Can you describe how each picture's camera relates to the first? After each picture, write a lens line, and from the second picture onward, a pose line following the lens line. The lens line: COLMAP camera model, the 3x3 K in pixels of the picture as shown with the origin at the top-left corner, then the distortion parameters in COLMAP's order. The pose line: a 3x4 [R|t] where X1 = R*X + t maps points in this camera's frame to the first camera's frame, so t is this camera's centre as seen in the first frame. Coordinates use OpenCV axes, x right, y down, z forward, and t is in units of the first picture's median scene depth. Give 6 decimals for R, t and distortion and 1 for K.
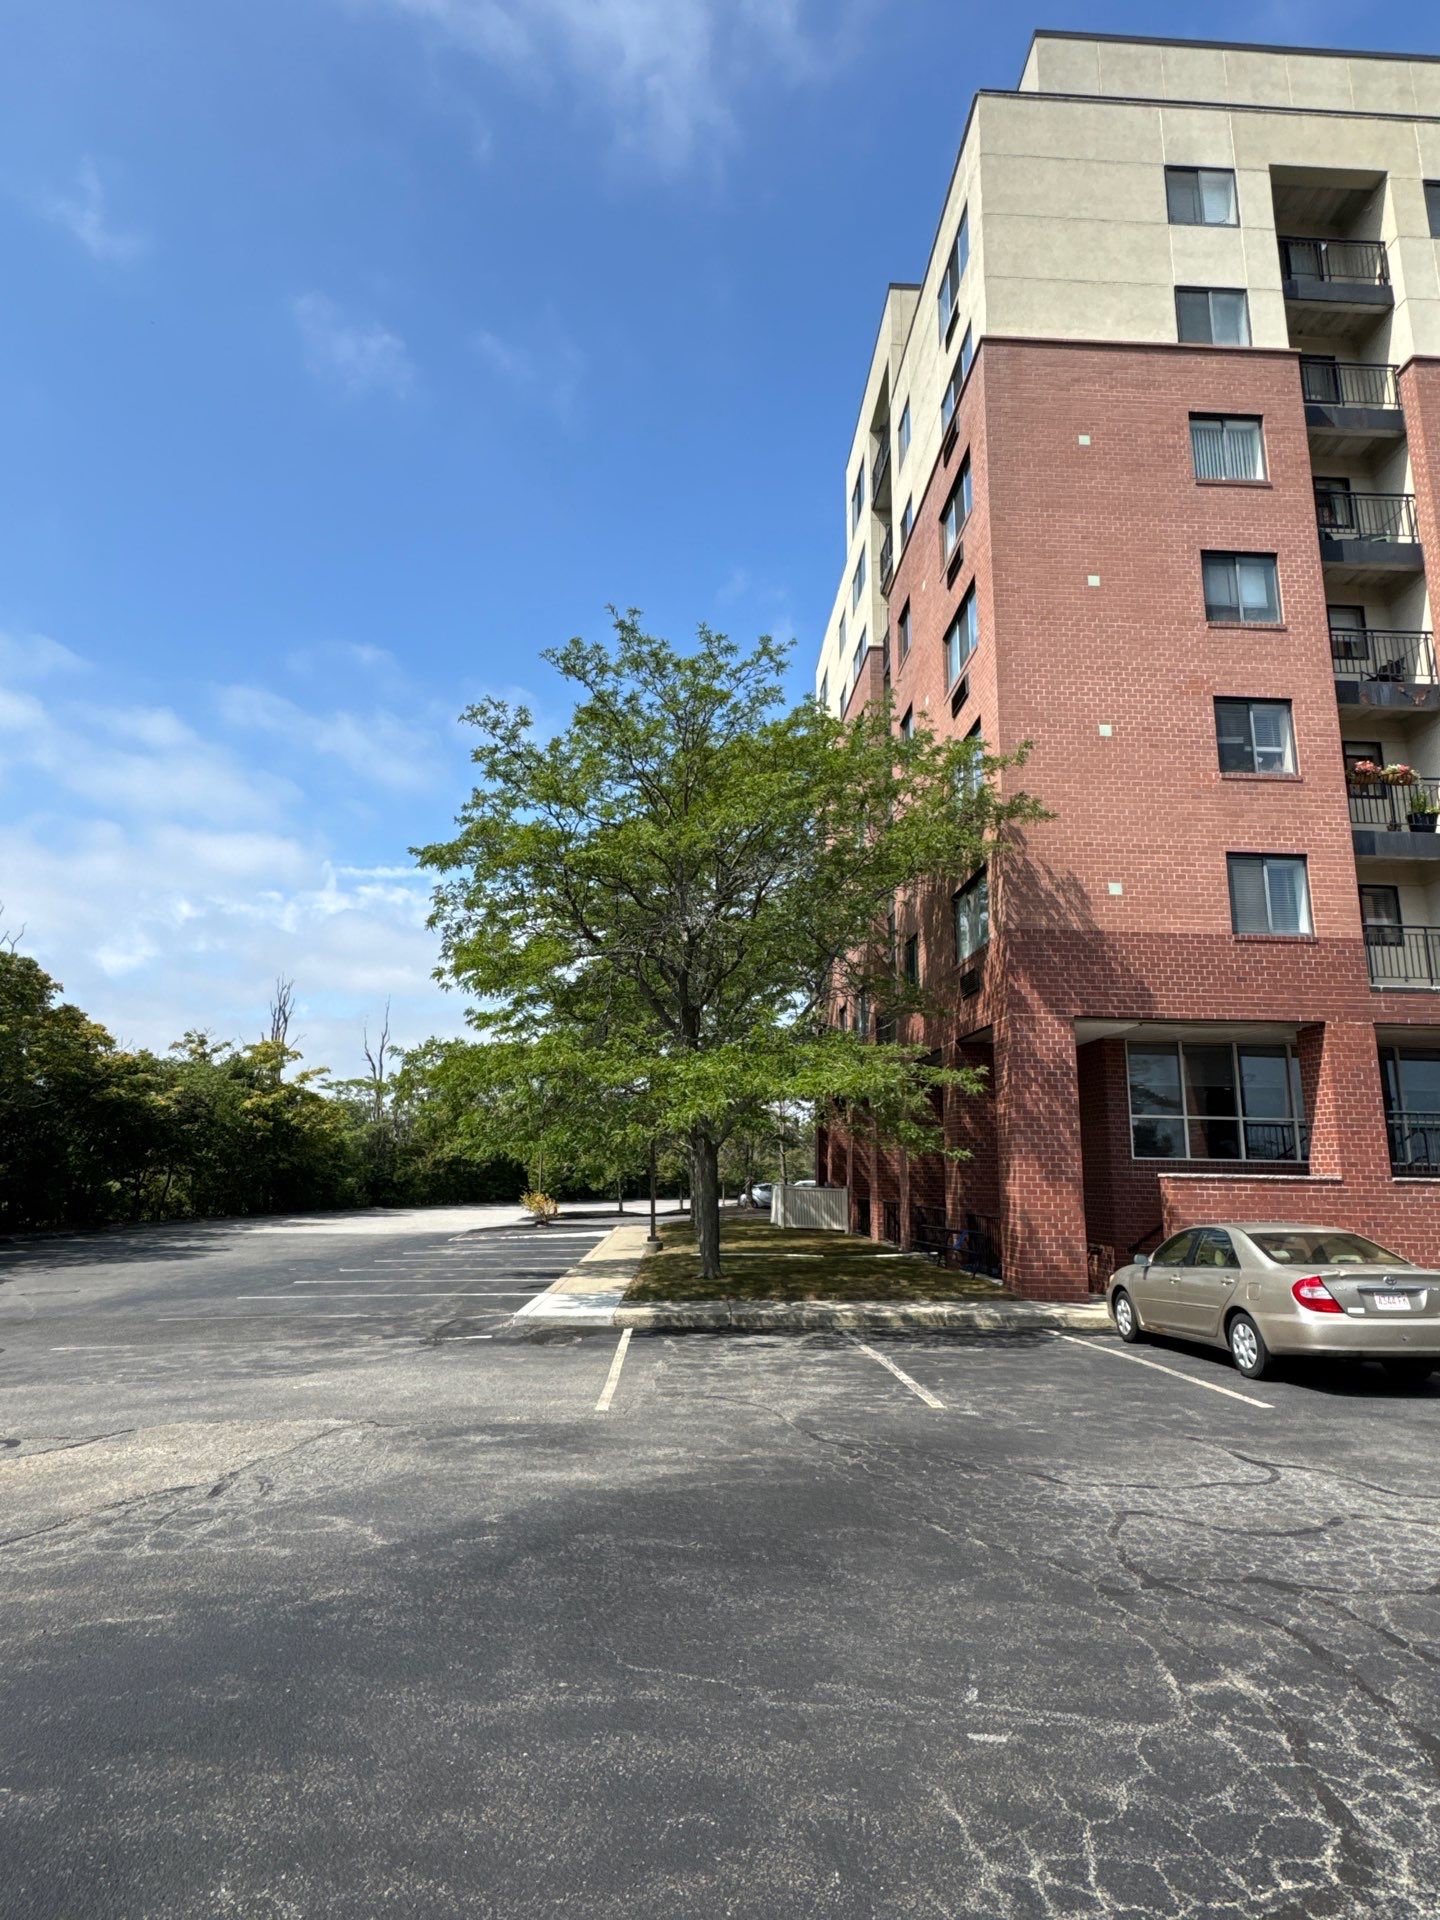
lens RADIAL K [[1026.2, 0, 725.2], [0, 1026.2, 960.1], [0, 0, 1]] dist [-0.005735, 0.003662]
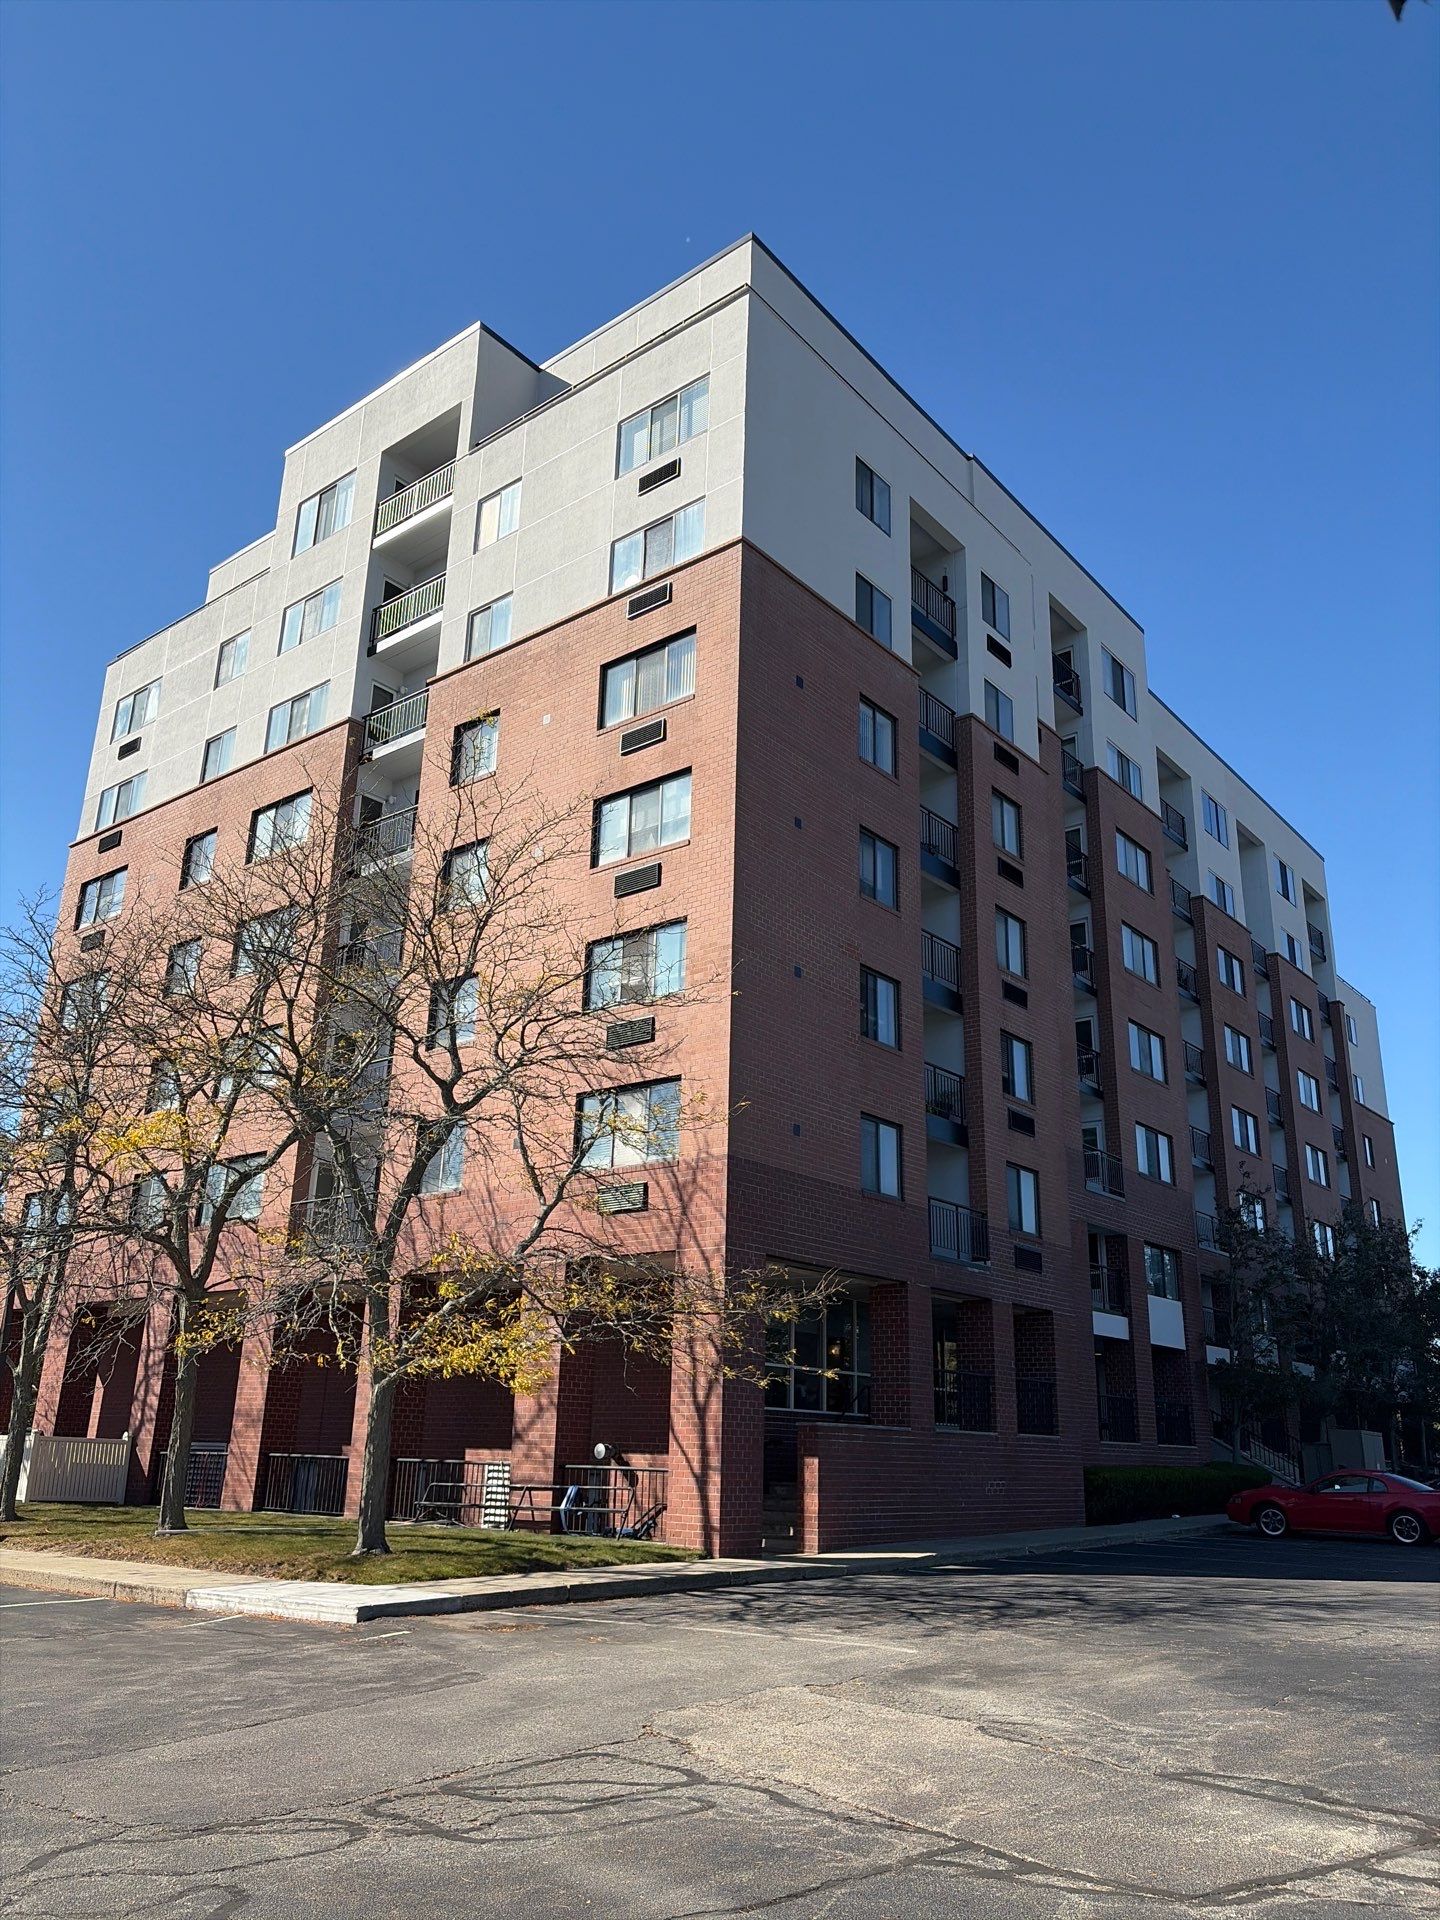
lens RADIAL K [[1440.9, 0, 728.7], [0, 1440.9, 958.8], [0, 0, 1]] dist [0.052147, -0.058583]
pose [[0.661114, 0.242461, 0.710029, -0.695650], [-0.166049, 0.970160, -0.176682, 0.027987], [-0.731681, -0.001092, 0.681647, 0.075996]]
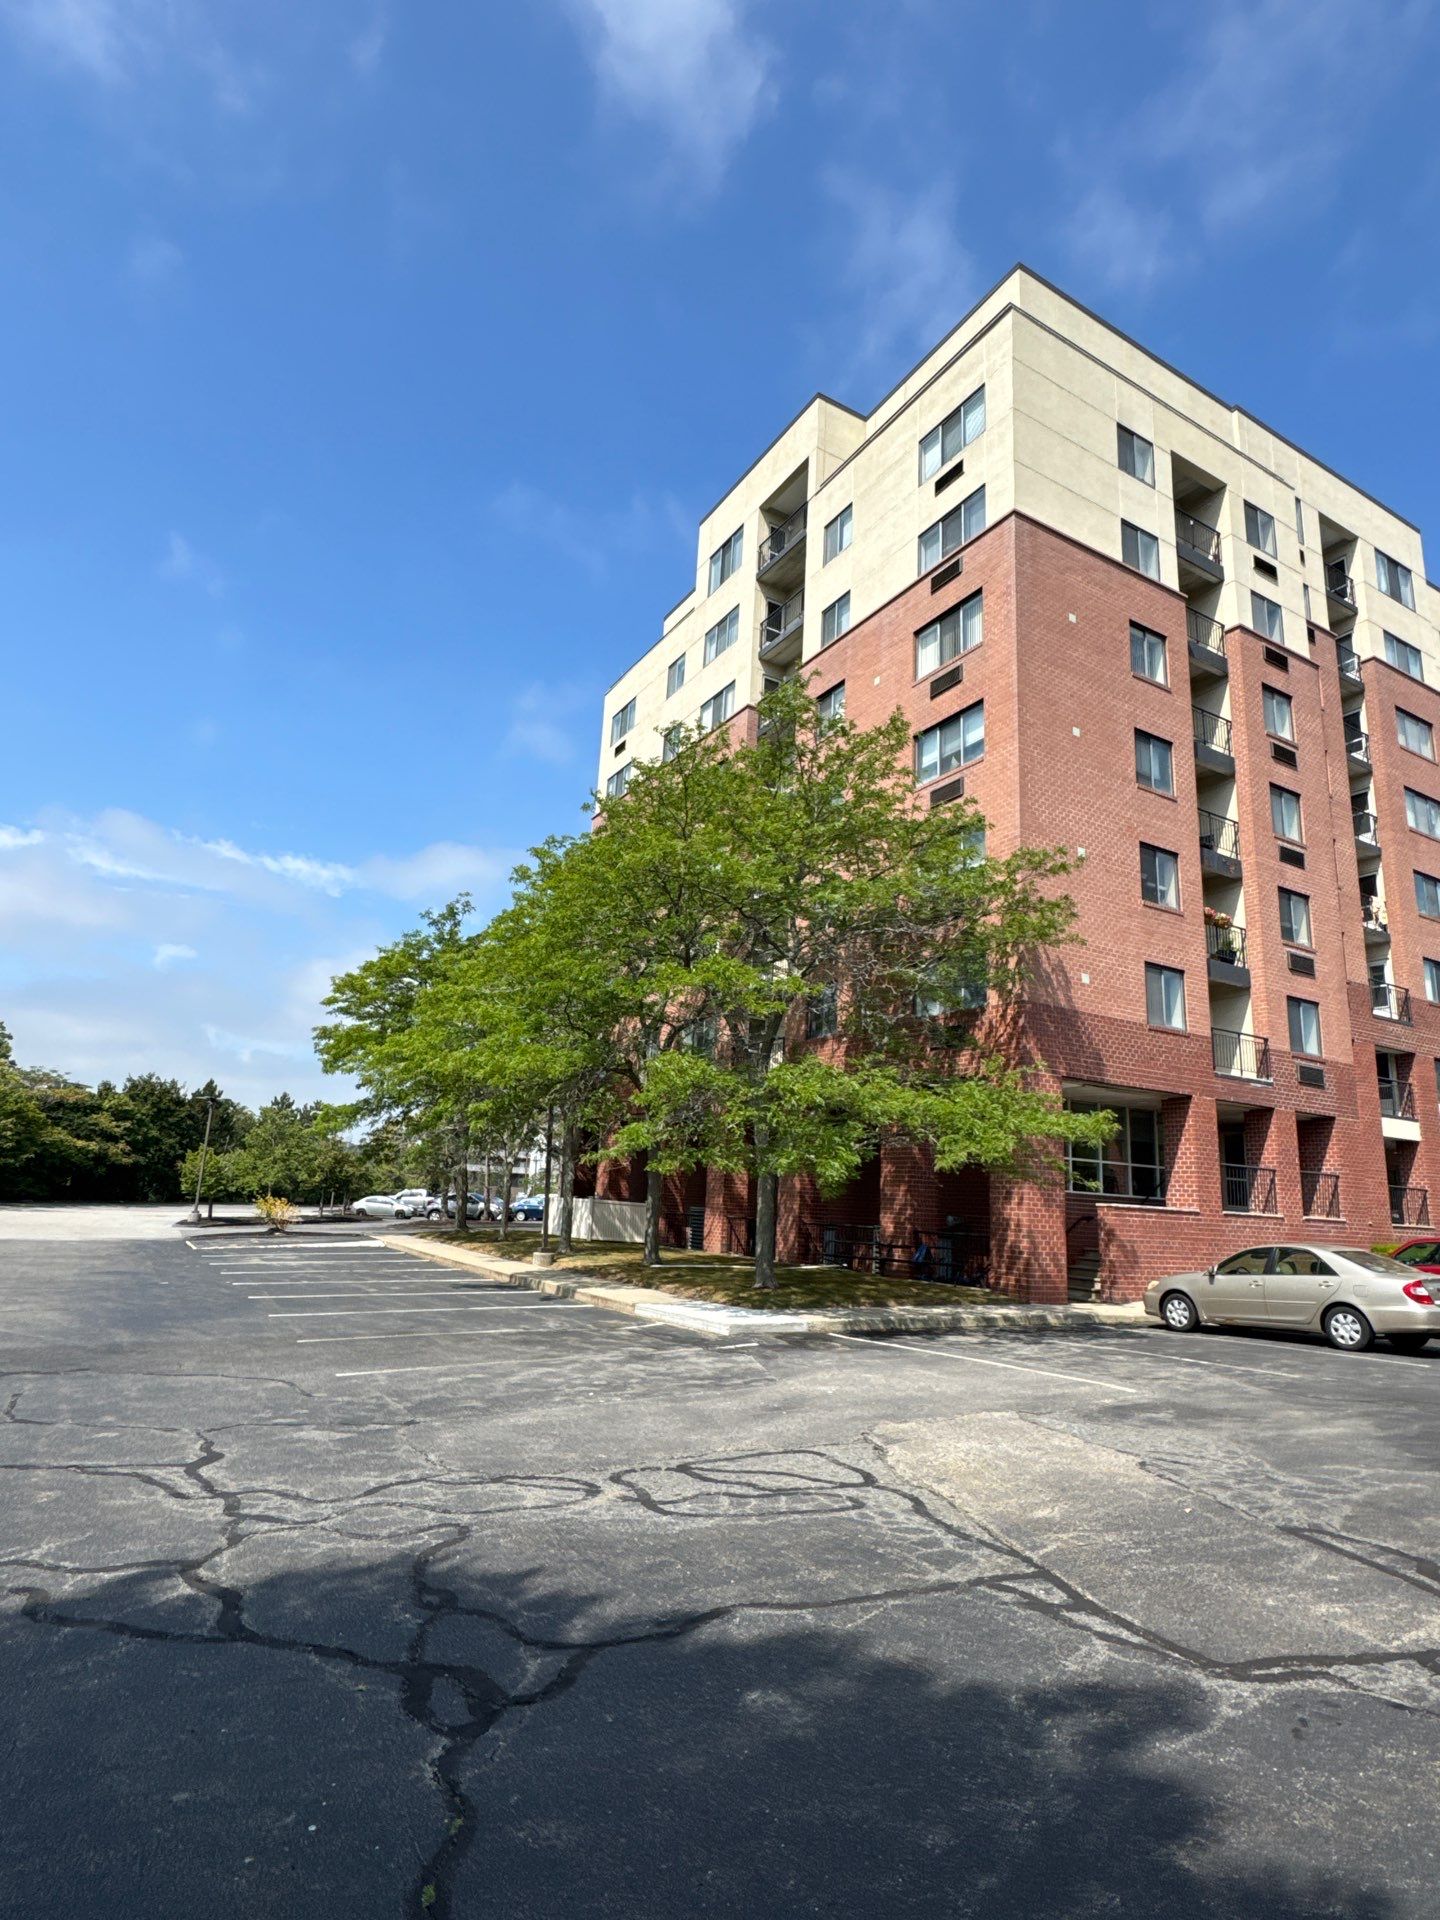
lens RADIAL K [[1026.2, 0, 723.8], [0, 1026.2, 957.3], [0, 0, 1]] dist [-0.005735, 0.003662]
pose [[0.881709, 0.137765, 0.451231, -0.577737], [-0.131474, 0.990278, -0.045441, 0.020936], [-0.453104, -0.019259, 0.891249, 0.066430]]
